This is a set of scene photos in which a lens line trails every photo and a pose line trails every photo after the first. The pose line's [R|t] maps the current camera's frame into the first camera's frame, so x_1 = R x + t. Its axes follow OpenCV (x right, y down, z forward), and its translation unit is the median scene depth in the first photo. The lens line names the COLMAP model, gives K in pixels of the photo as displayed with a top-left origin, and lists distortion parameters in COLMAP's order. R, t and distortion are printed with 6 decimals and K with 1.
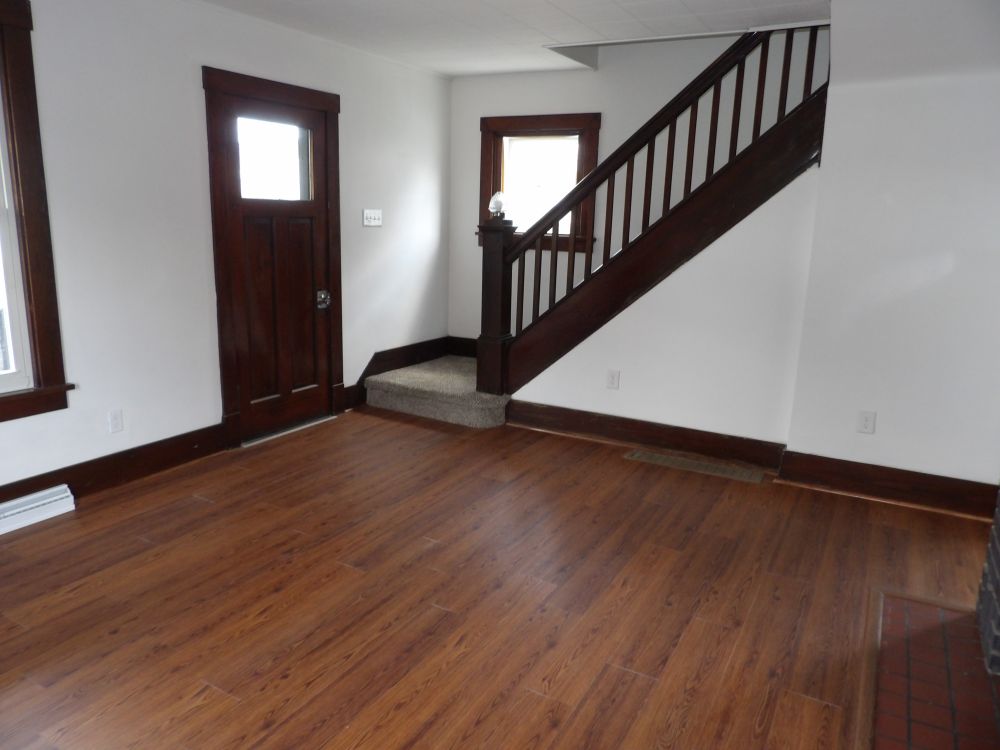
lens RADIAL K [[707.6, 0, 500.0], [0, 707.6, 375.0], [0, 0, 1]] dist [-0.001886, 0.003465]
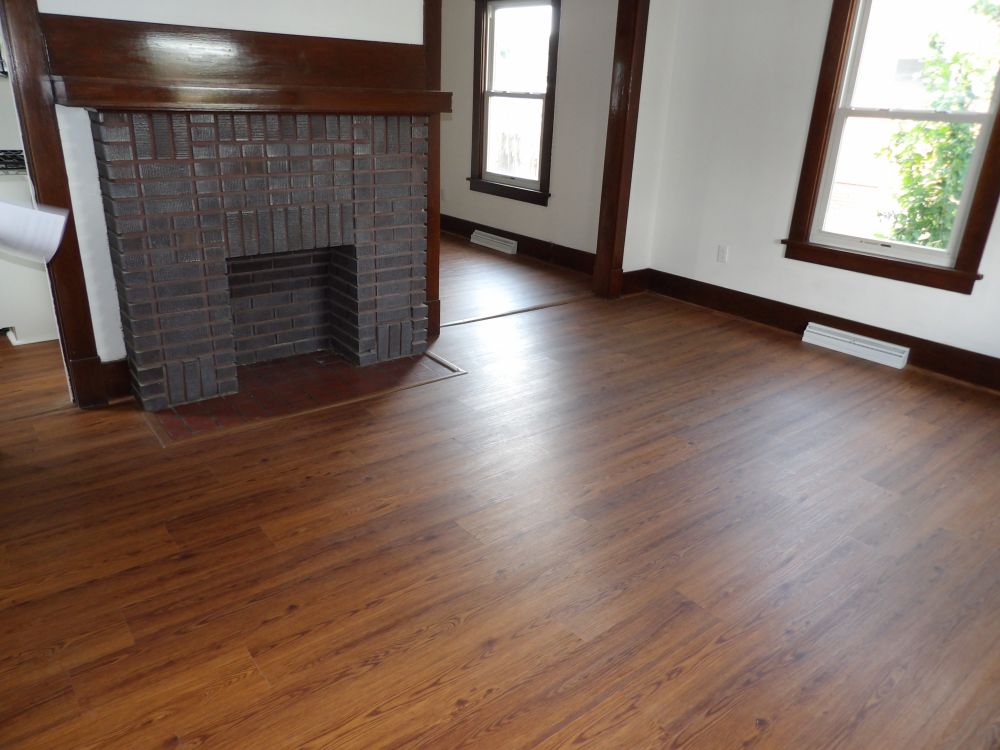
lens RADIAL K [[707.6, 0, 500.0], [0, 707.6, 375.0], [0, 0, 1]] dist [-0.001886, 0.003465]
pose [[-0.922951, -0.206007, 0.325149, -0.193162], [0.013821, 0.826445, 0.562848, -0.306231], [-0.384668, 0.523975, -0.759921, 1.375462]]
